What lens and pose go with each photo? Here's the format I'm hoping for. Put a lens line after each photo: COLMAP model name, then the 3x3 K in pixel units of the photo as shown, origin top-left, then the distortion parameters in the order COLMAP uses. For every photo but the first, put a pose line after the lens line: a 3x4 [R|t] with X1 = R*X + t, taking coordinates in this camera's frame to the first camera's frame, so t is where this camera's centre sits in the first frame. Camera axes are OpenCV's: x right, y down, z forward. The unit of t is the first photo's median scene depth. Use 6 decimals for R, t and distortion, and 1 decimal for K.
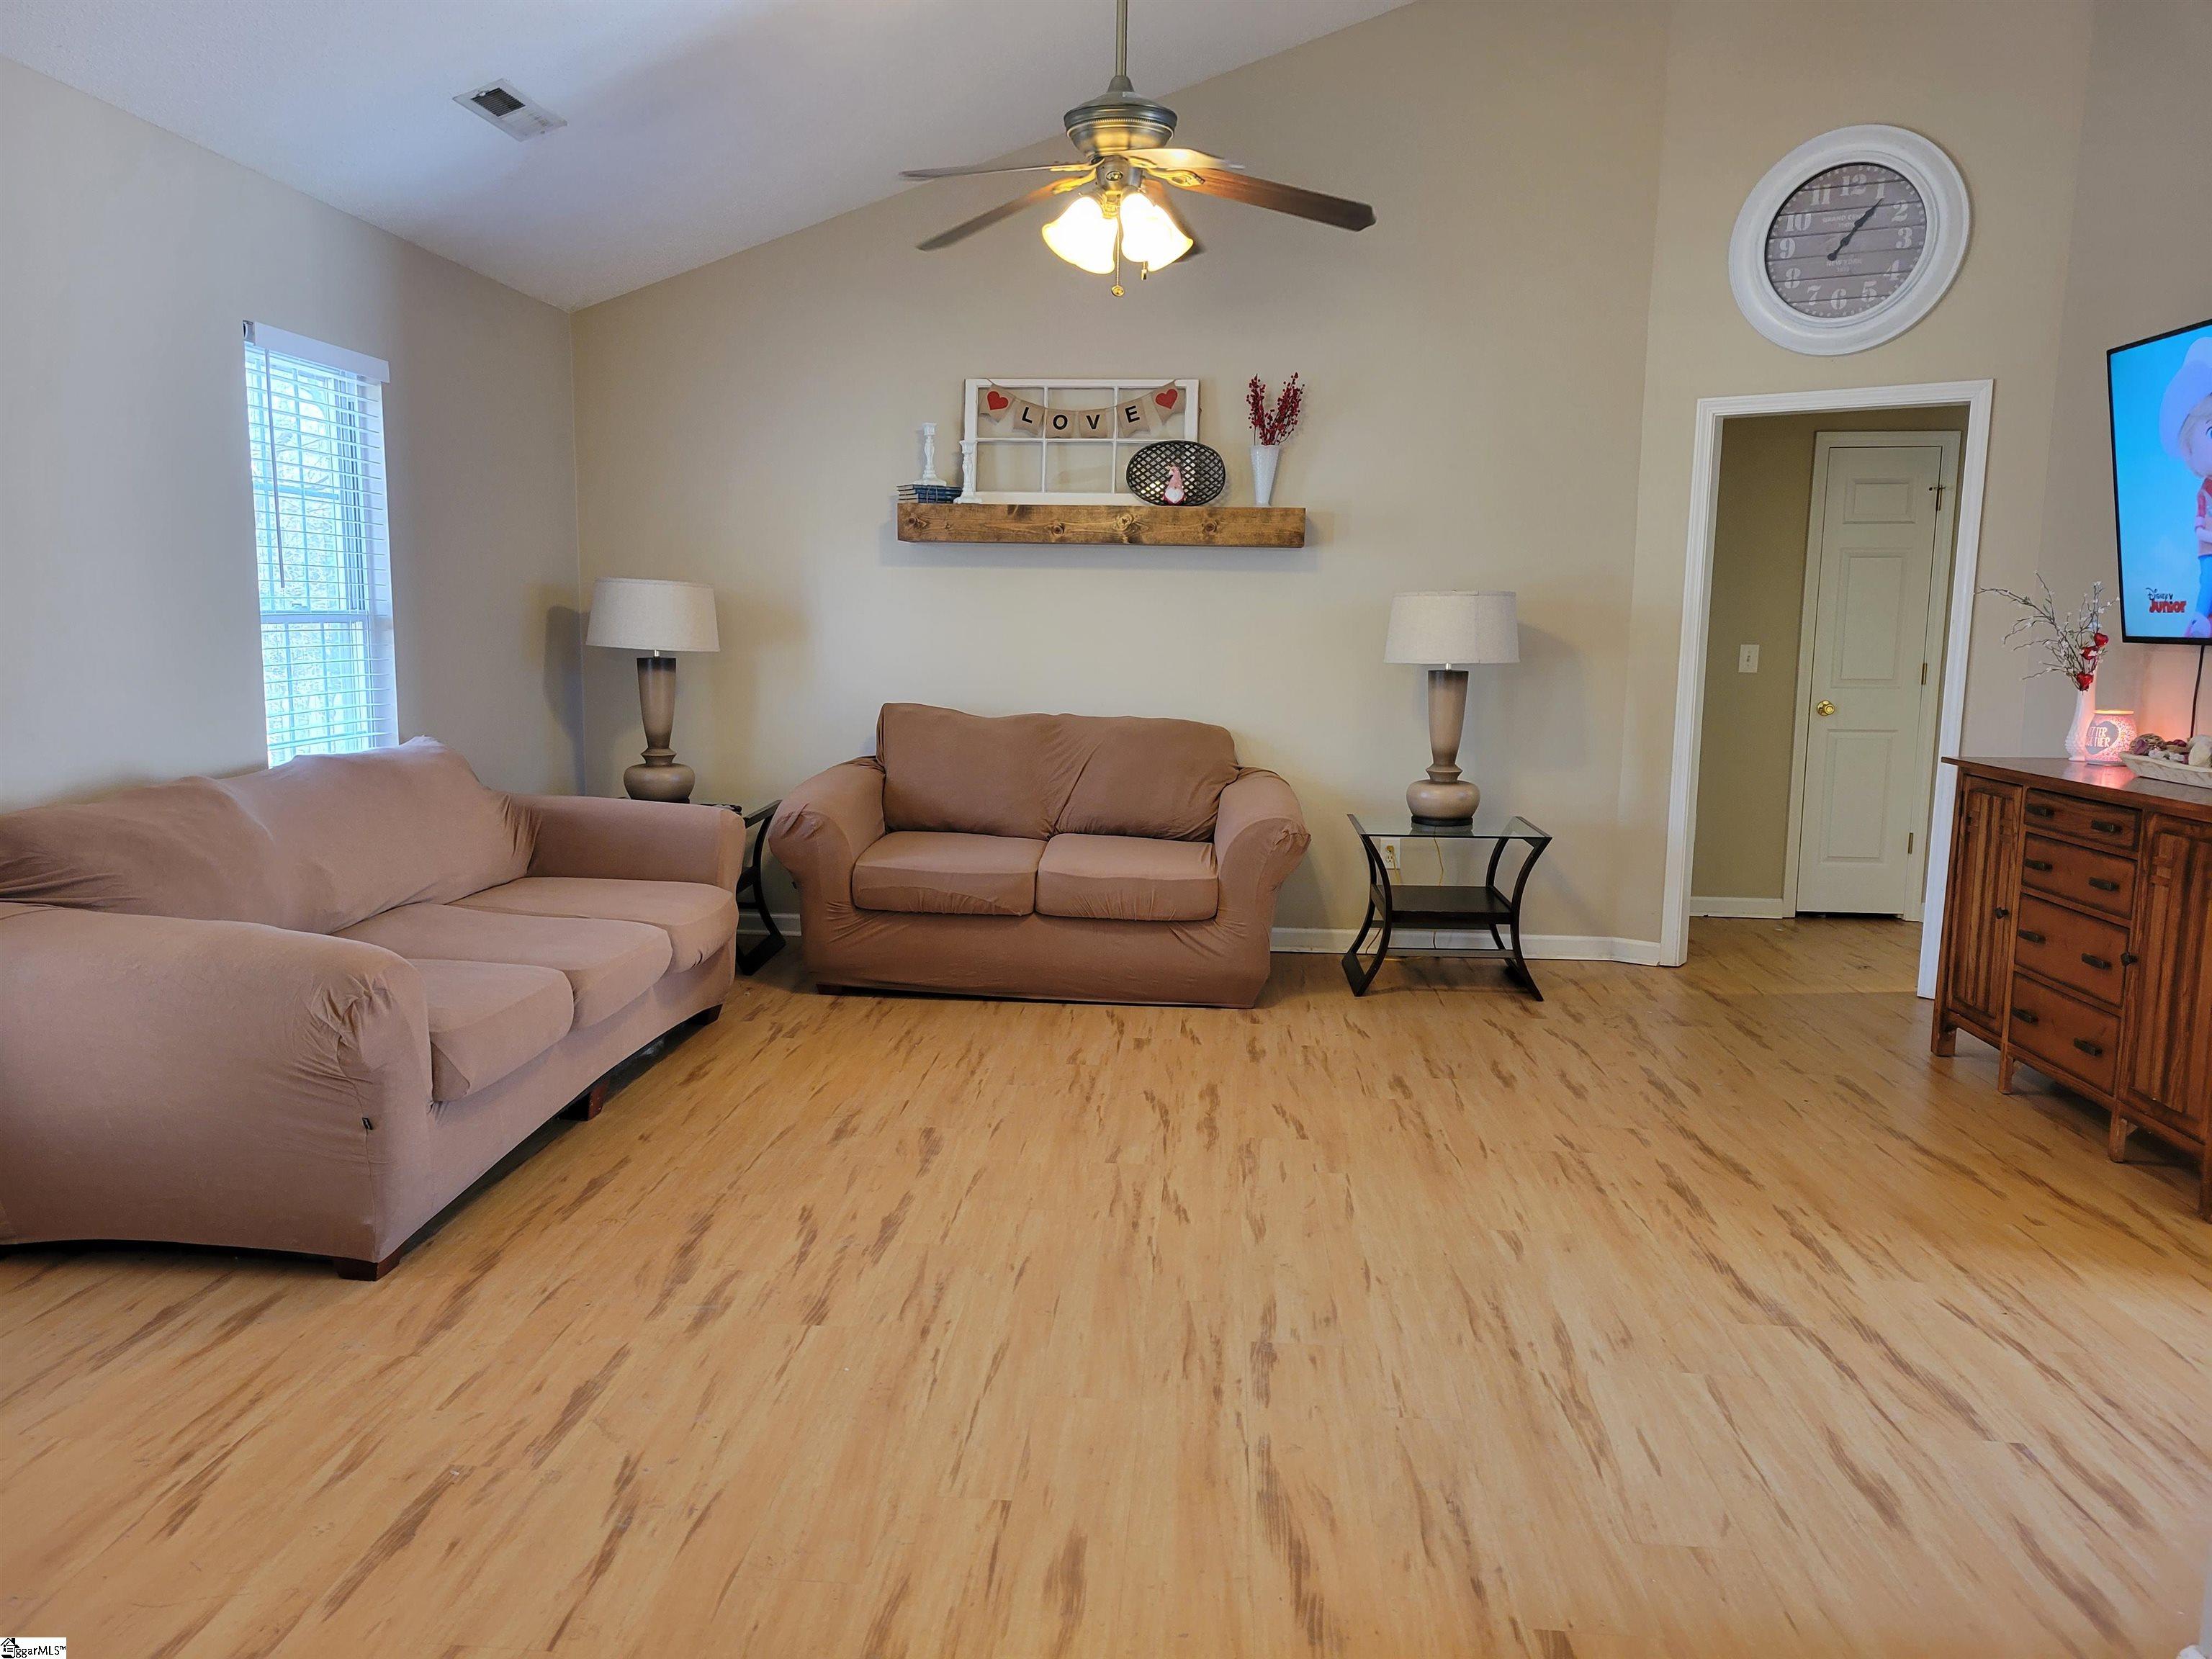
lens RADIAL K [[1661.4, 0, 1087.0], [0, 1661.4, 825.0], [0, 0, 1]] dist [0.028083, 0.001045]
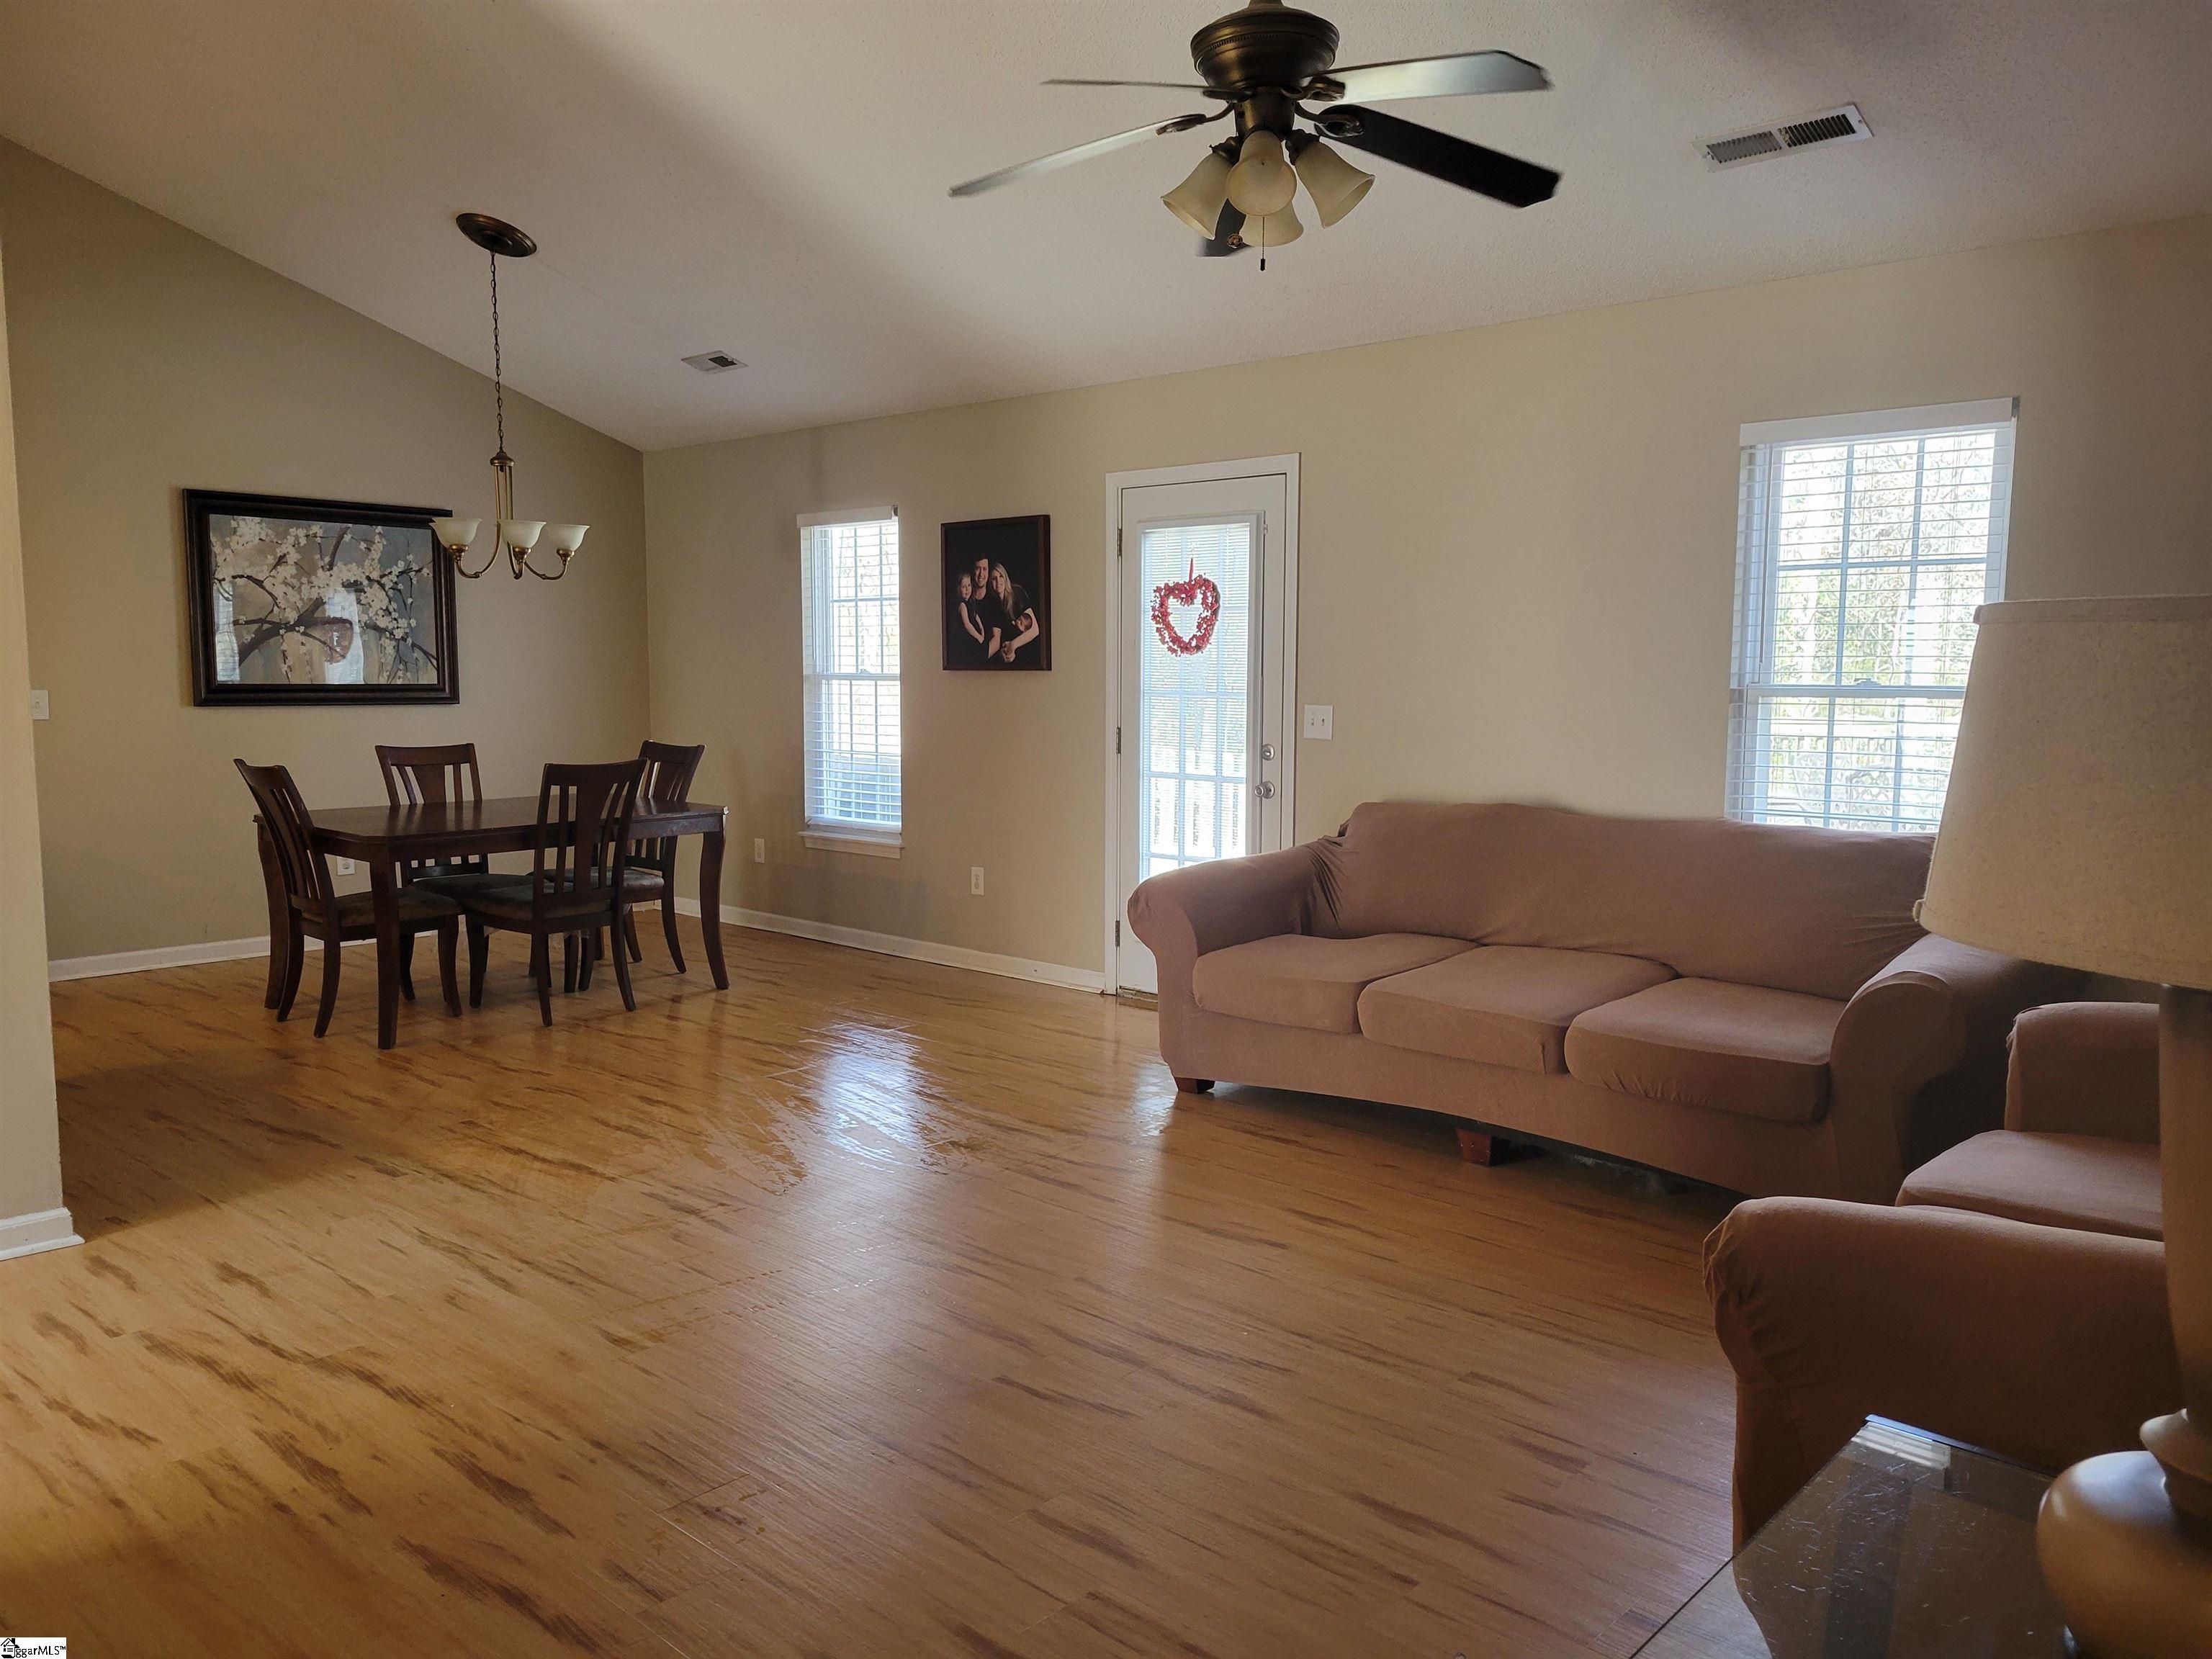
lens RADIAL K [[1661.4, 0, 1087.6], [0, 1661.4, 836.8], [0, 0, 1]] dist [0.028083, 0.001045]
pose [[-0.620513, 0.072434, -0.780844, 0.853215], [-0.111170, 0.977544, 0.179025, -0.240516], [0.776277, 0.197894, -0.598526, 1.808270]]
